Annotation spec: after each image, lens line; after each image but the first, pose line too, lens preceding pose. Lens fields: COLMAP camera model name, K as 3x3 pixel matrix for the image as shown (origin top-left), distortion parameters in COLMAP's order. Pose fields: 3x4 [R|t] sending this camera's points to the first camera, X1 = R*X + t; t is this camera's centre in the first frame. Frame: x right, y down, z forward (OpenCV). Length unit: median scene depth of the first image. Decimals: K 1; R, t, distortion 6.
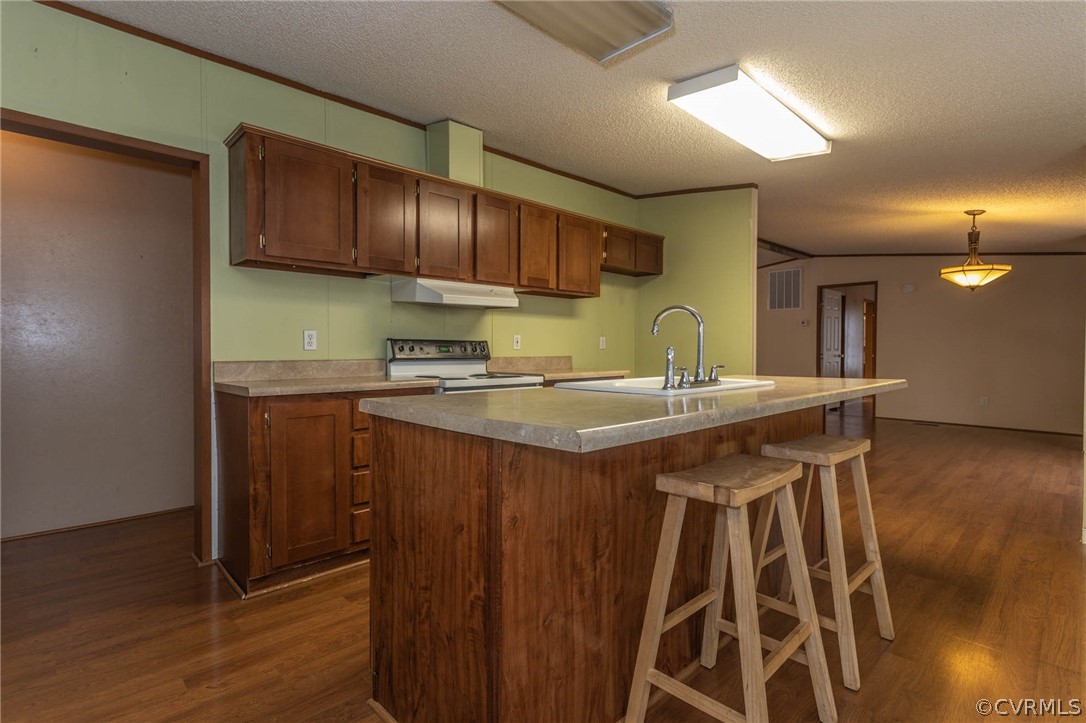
lens RADIAL K [[517.3, 0, 543.9], [0, 517.3, 358.1], [0, 0, 1]] dist [0.002280, -0.000389]
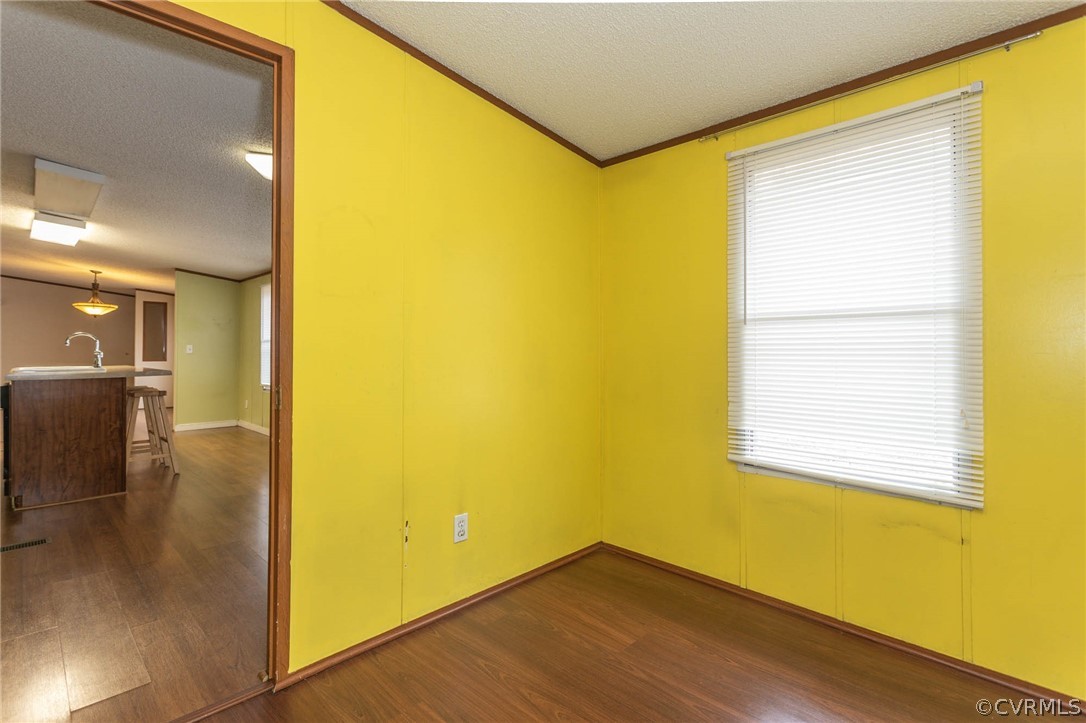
lens RADIAL K [[517.3, 0, 543.9], [0, 517.3, 358.1], [0, 0, 1]] dist [0.002280, -0.000389]
pose [[-0.025608, -0.011041, 0.999611, -0.941992], [0.016266, 0.999802, 0.011460, 0.007750], [-0.999540, 0.016553, -0.025423, -0.440954]]
